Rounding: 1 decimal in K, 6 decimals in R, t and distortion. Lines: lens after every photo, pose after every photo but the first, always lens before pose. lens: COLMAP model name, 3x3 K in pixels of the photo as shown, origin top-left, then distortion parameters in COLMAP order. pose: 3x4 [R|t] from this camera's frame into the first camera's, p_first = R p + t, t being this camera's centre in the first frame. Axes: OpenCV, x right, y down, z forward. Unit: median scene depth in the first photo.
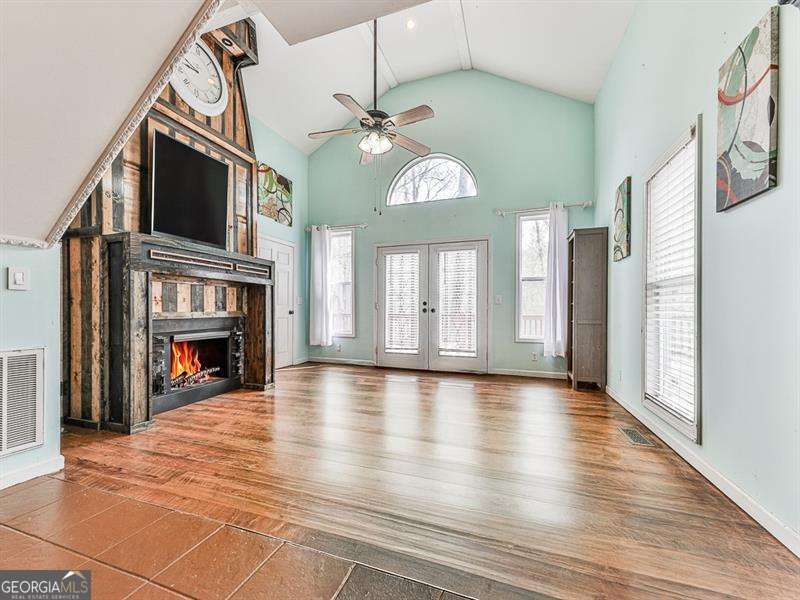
lens RADIAL K [[315.2, 0, 399.0], [0, 315.2, 307.0], [0, 0, 1]] dist [0.010588, -0.001031]
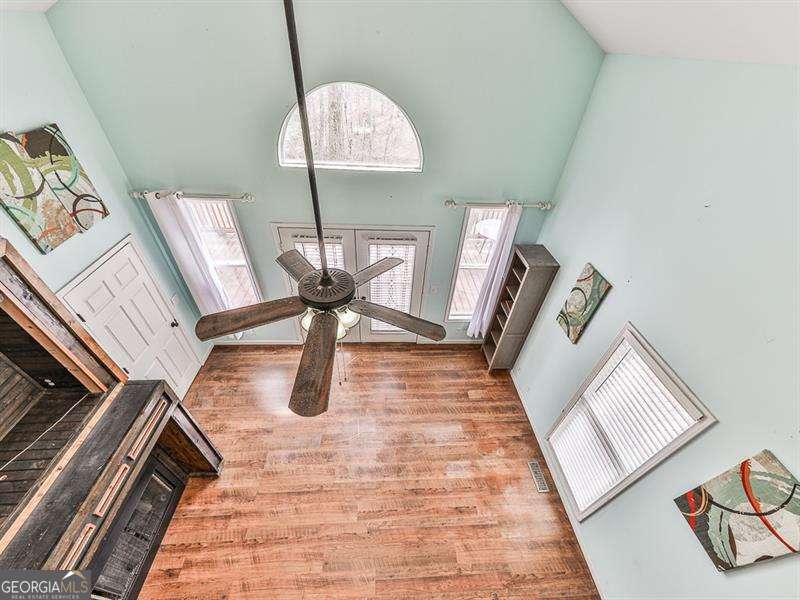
lens RADIAL K [[310.9, 0, 398.7], [0, 310.9, 303.5], [0, 0, 1]] dist [0.003432, -0.001767]
pose [[0.922921, -0.223944, 0.313155, -0.088705], [-0.037484, 0.757279, 0.652015, -0.619592], [-0.383161, -0.613497, 0.690514, 0.388862]]
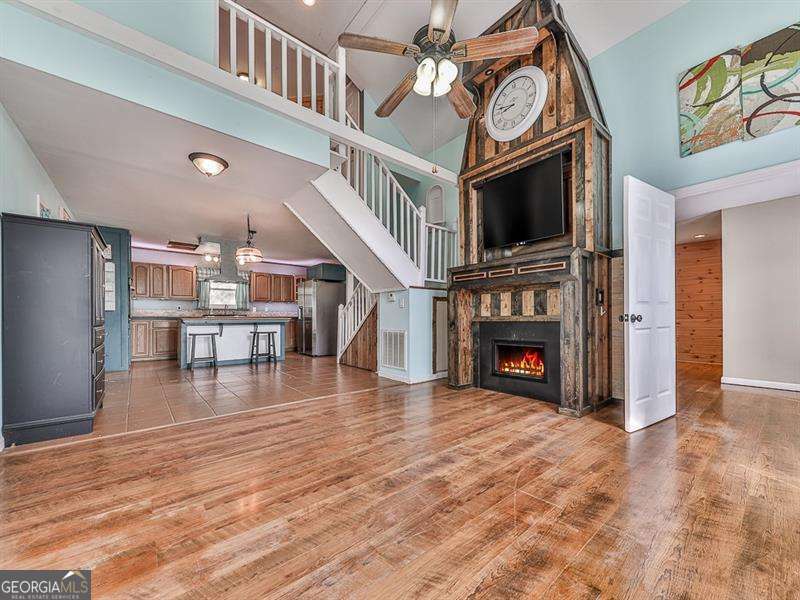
lens RADIAL K [[315.2, 0, 399.8], [0, 315.2, 316.4], [0, 0, 1]] dist [0.010588, -0.001031]
pose [[-0.513109, -0.010421, -0.858260, 0.387668], [0.003567, 0.999892, -0.014273, 0.022543], [0.858316, -0.010385, -0.513017, 0.881220]]
